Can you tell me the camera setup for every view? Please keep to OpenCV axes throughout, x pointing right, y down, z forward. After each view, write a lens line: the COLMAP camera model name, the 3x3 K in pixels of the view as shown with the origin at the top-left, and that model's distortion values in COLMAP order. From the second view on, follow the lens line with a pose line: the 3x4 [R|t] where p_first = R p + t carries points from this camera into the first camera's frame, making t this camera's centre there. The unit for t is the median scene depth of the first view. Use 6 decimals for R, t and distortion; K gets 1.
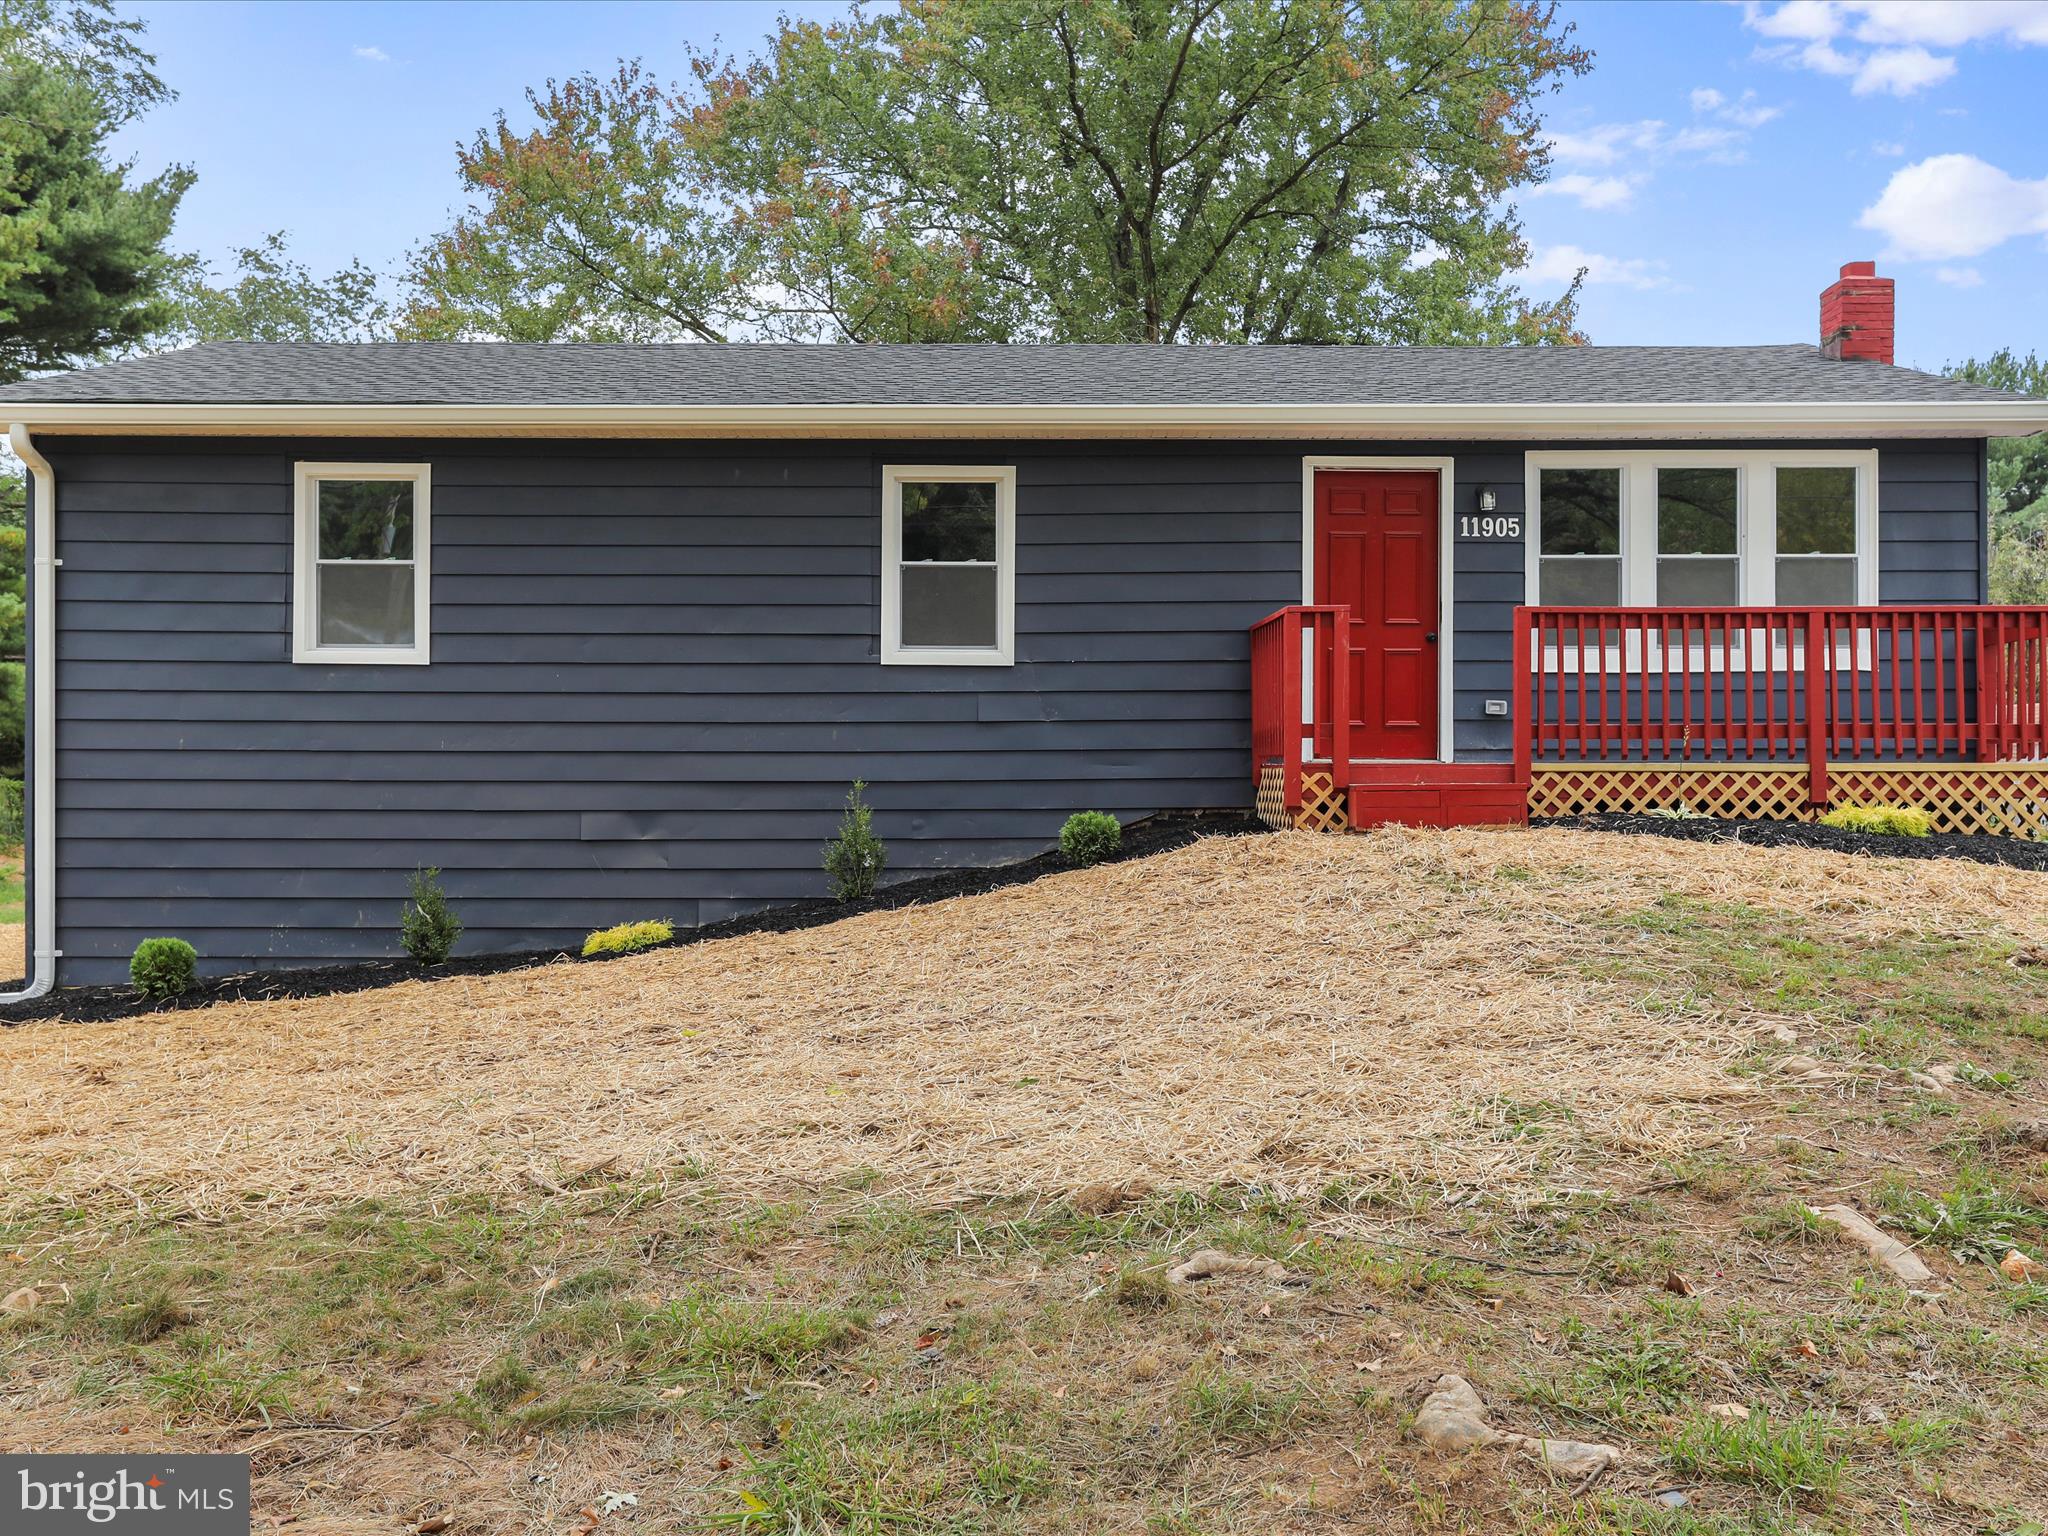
lens RADIAL K [[1845.0, 0, 1023.5], [0, 1845.0, 773.9], [0, 0, 1]] dist [0.009392, 0.046158]
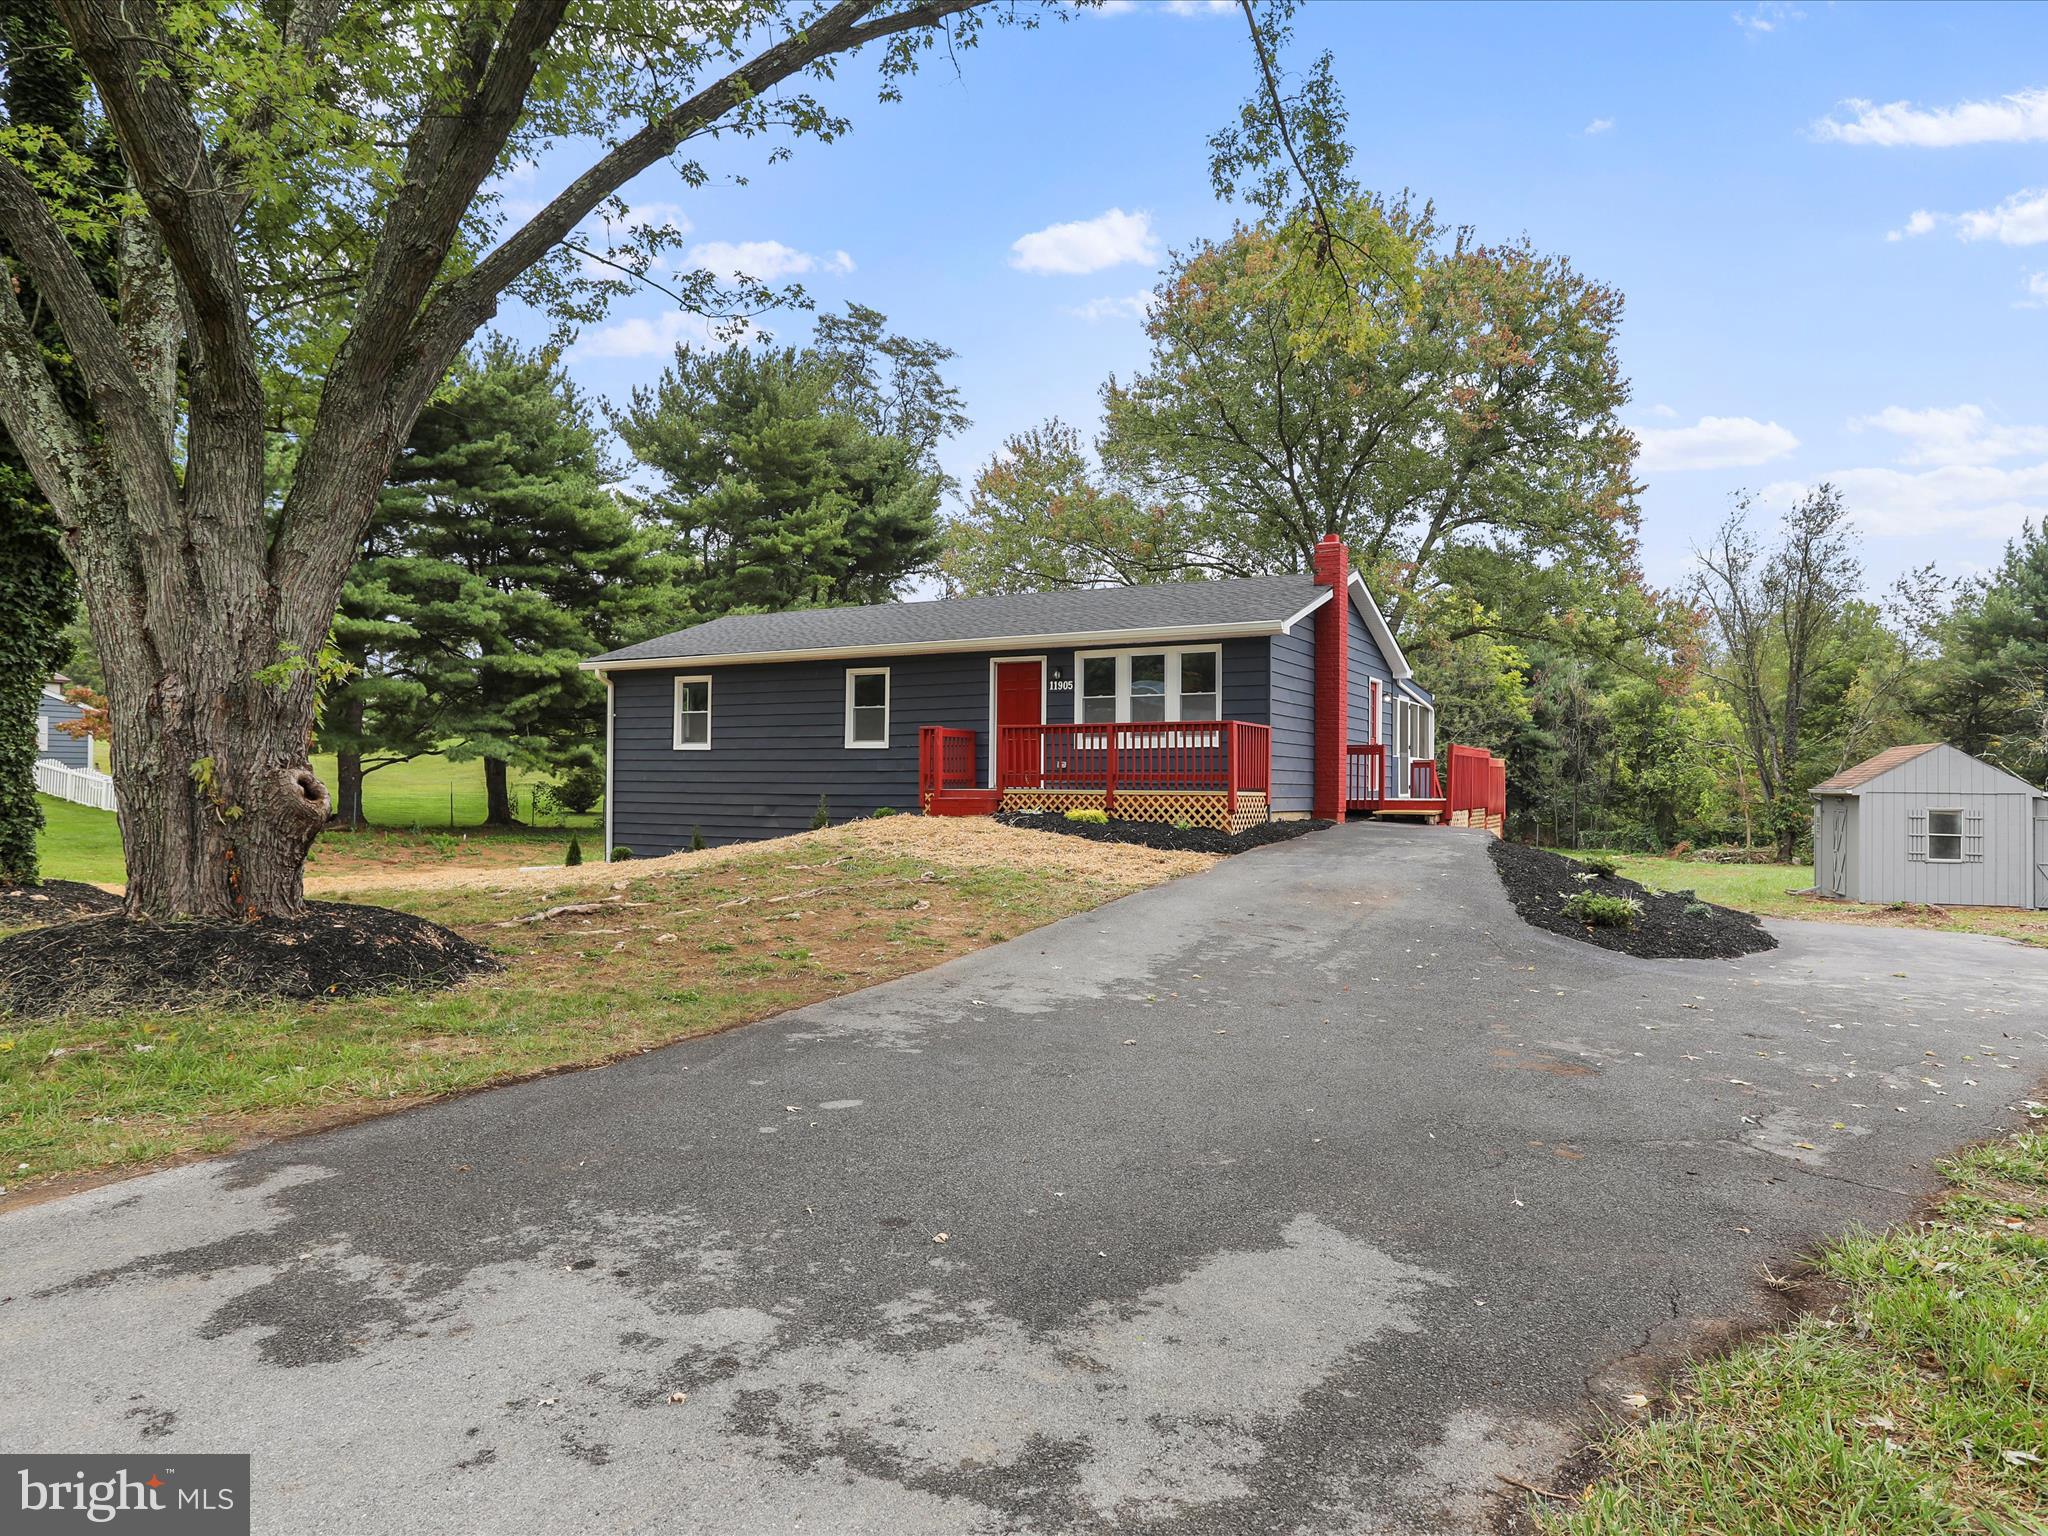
lens RADIAL K [[929.4, 0, 1028.3], [0, 929.4, 784.1], [0, 0, 1]] dist [-0.001463, -0.000138]
pose [[0.917279, 0.006644, -0.398191, 0.665094], [-0.011629, 0.999881, -0.010106, -0.000923], [0.398076, 0.013900, 0.917247, -0.057375]]
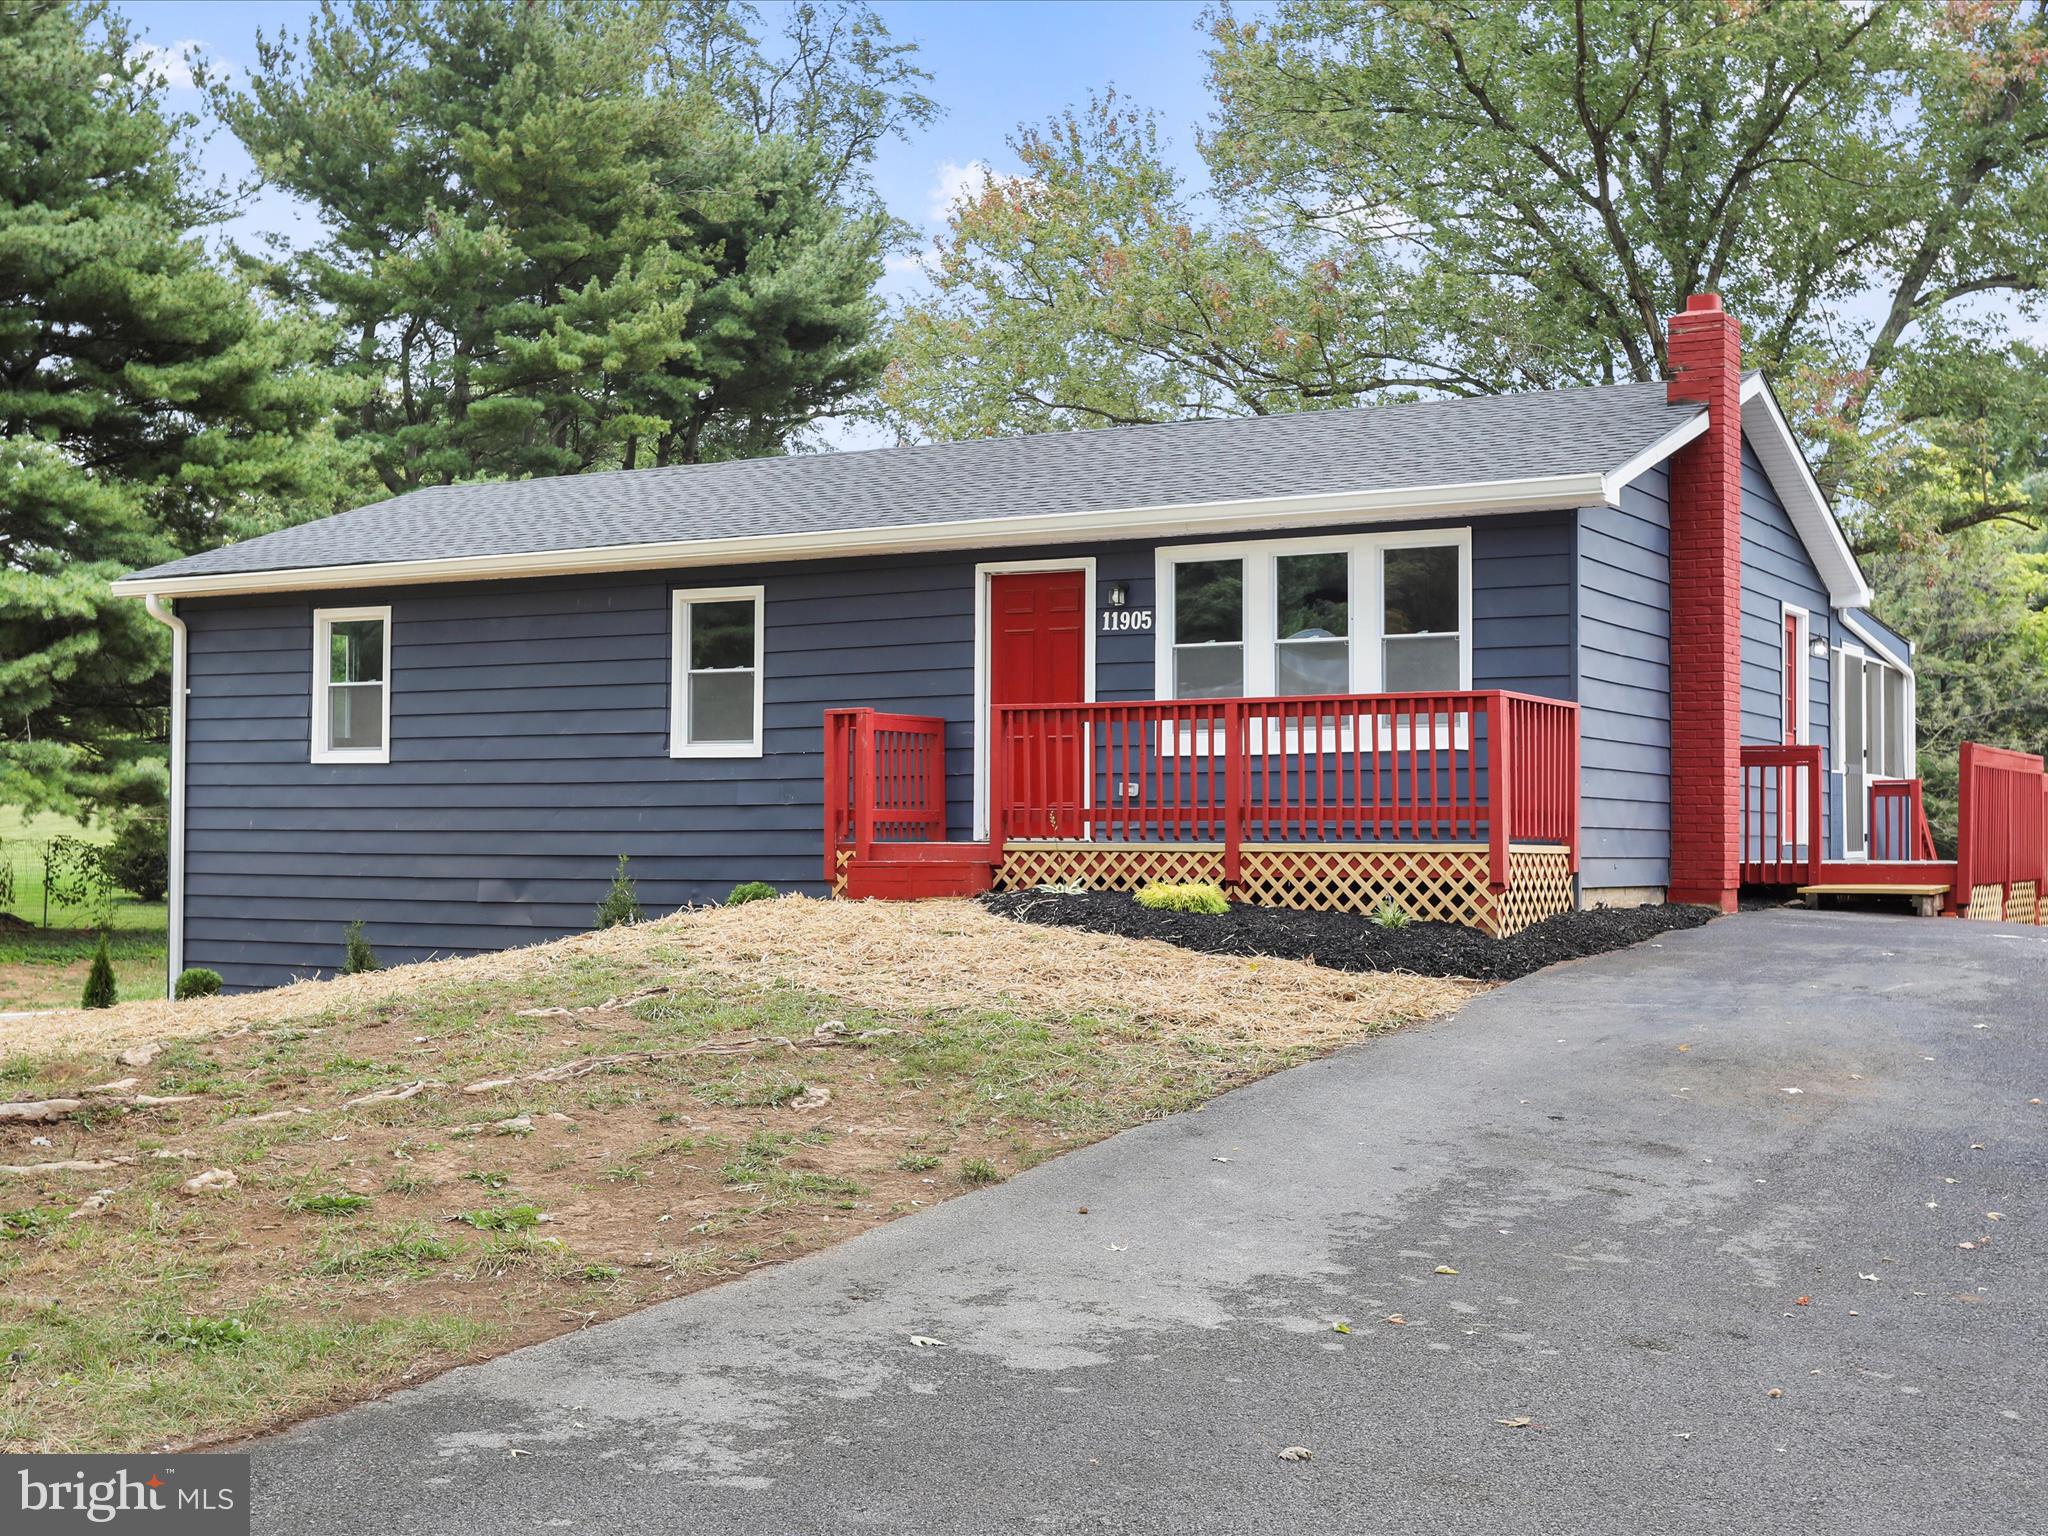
lens RADIAL K [[1890.4, 0, 1031.5], [0, 1890.4, 780.9], [0, 0, 1]] dist [0.026503, 0.000000]
pose [[0.910508, -0.009361, -0.413386, 0.647056], [-0.007846, 0.999173, -0.039906, 0.002231], [0.413418, 0.039578, 0.909681, -0.007487]]
